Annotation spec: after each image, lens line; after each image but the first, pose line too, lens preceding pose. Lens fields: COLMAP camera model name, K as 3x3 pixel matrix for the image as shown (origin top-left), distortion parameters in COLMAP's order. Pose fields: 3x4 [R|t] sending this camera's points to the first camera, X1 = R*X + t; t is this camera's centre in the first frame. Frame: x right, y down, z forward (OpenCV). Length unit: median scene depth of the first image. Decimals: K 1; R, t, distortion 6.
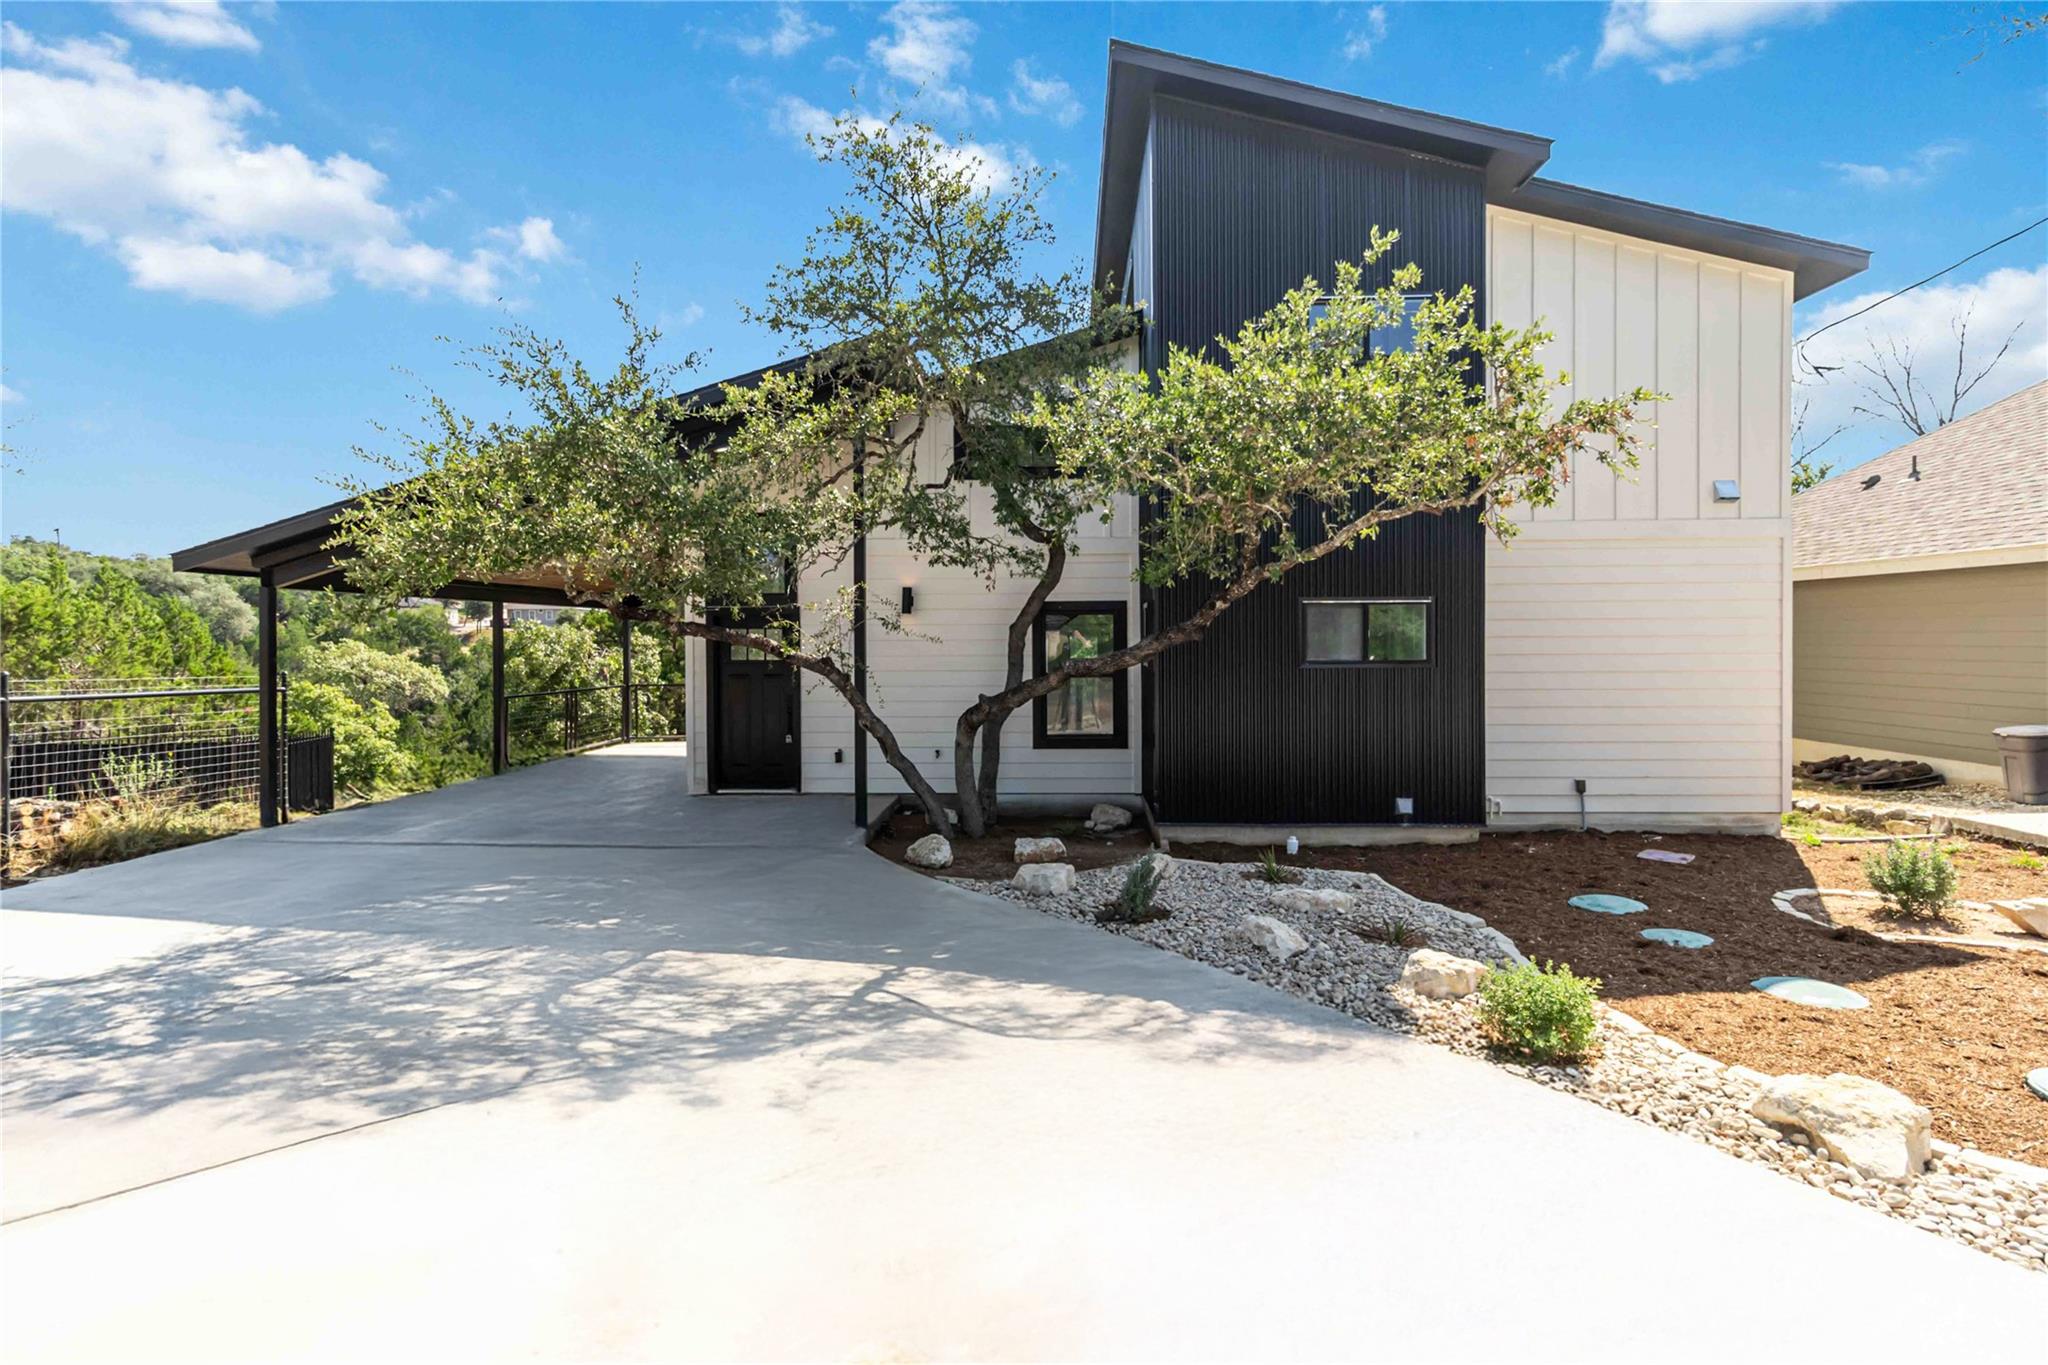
lens RADIAL K [[934.6, 0, 1029.6], [0, 934.6, 640.7], [0, 0, 1]] dist [0.003047, 0.000261]
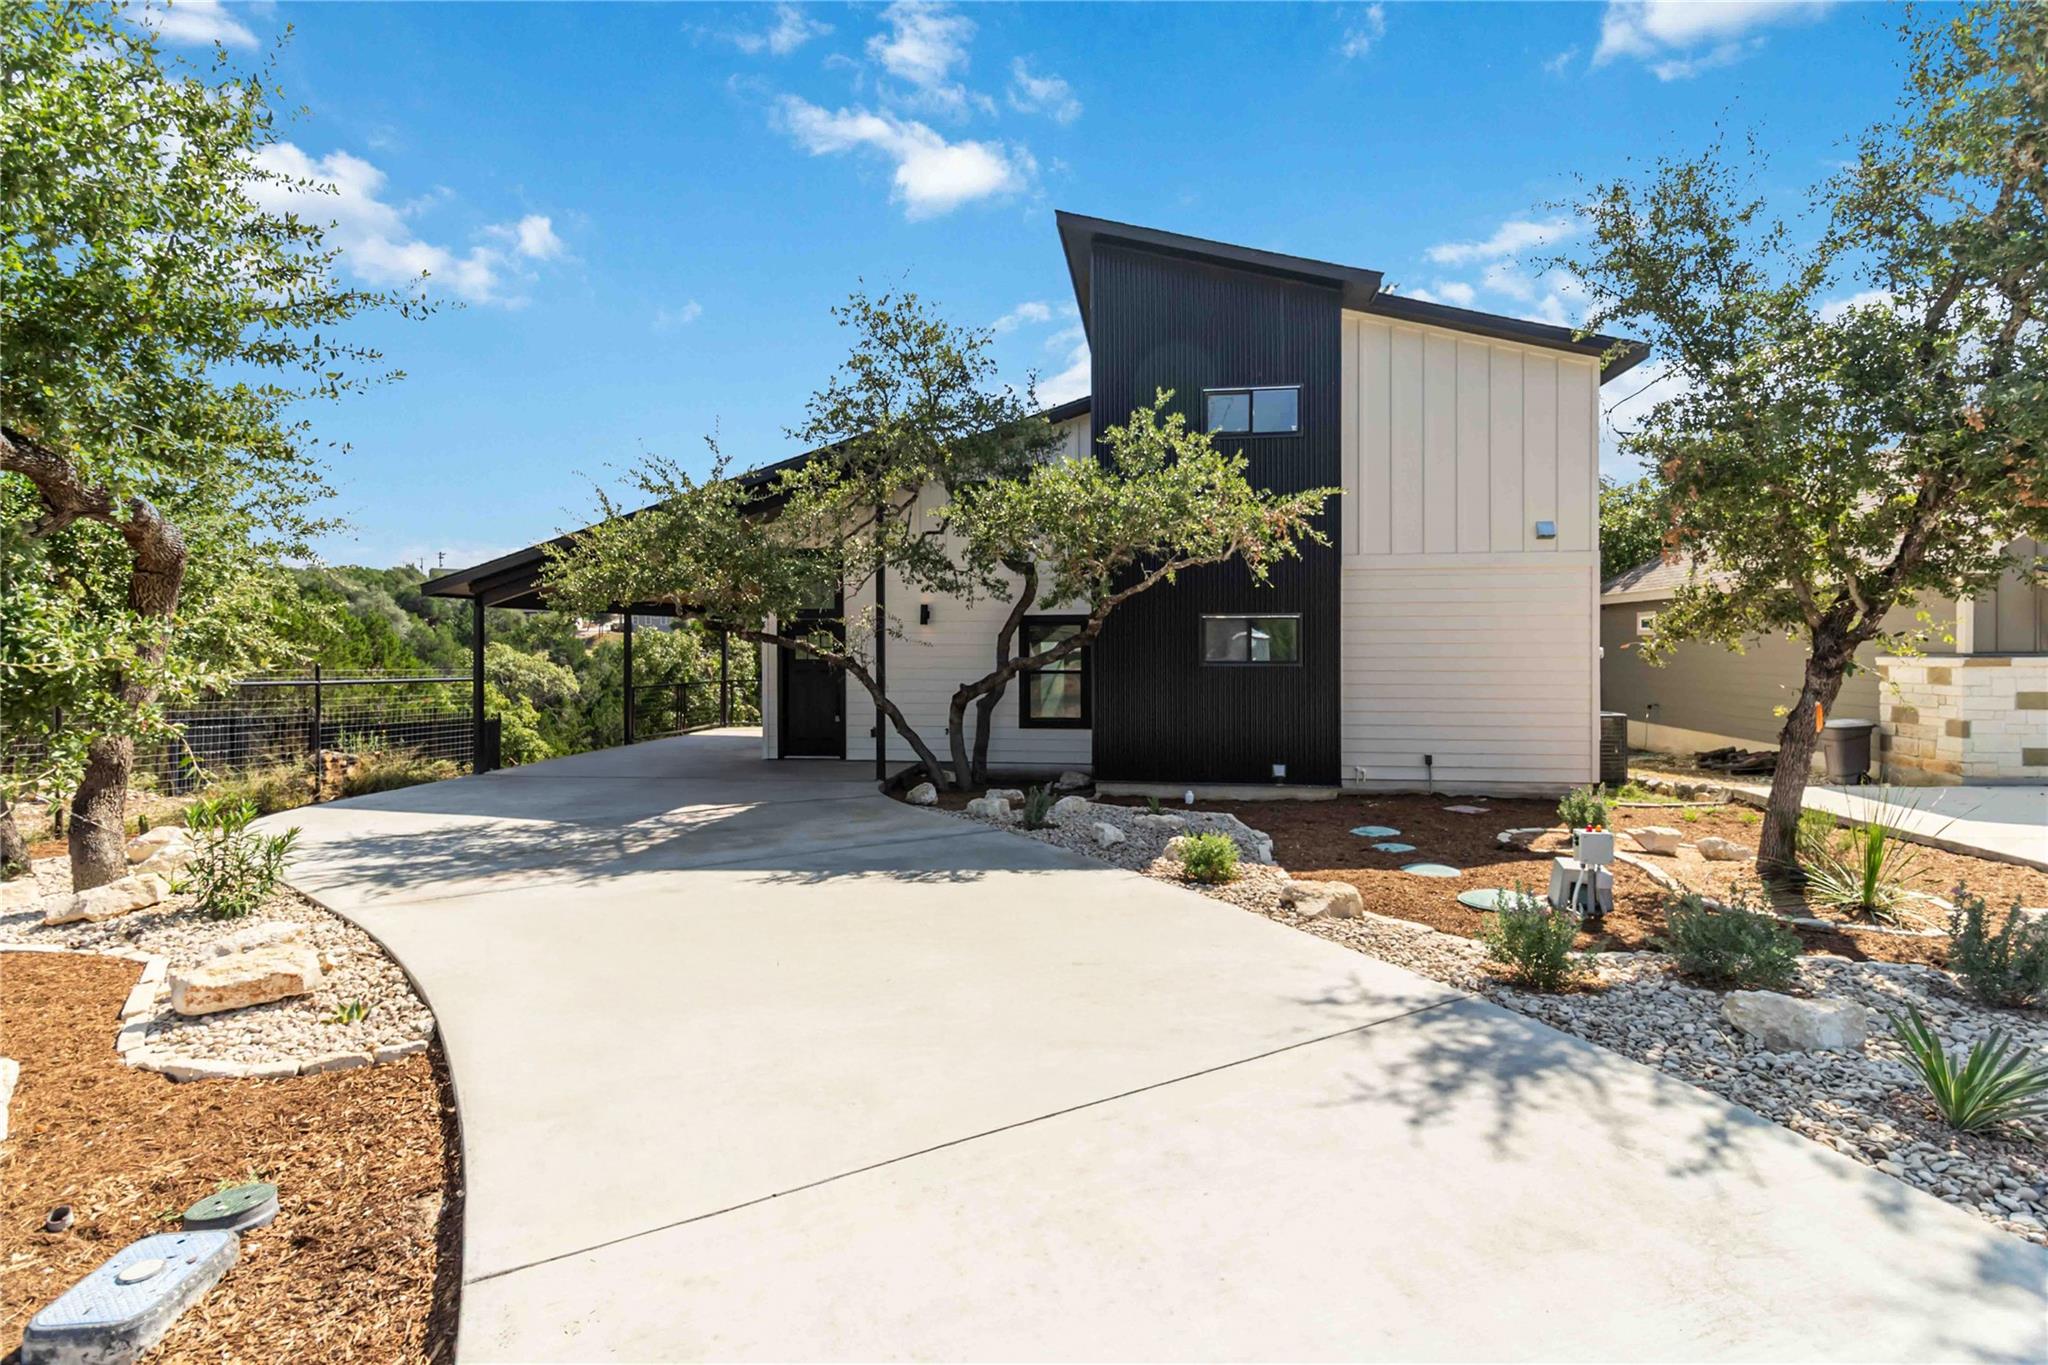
lens RADIAL K [[979.7, 0, 1039.9], [0, 979.7, 640.6], [0, 0, 1]] dist [0.000553, 0.000286]
pose [[0.994235, 0.002849, -0.107184, 0.199093], [-0.003422, 0.999981, -0.005166, 0.000373], [0.107167, 0.005503, 0.994226, -0.394548]]
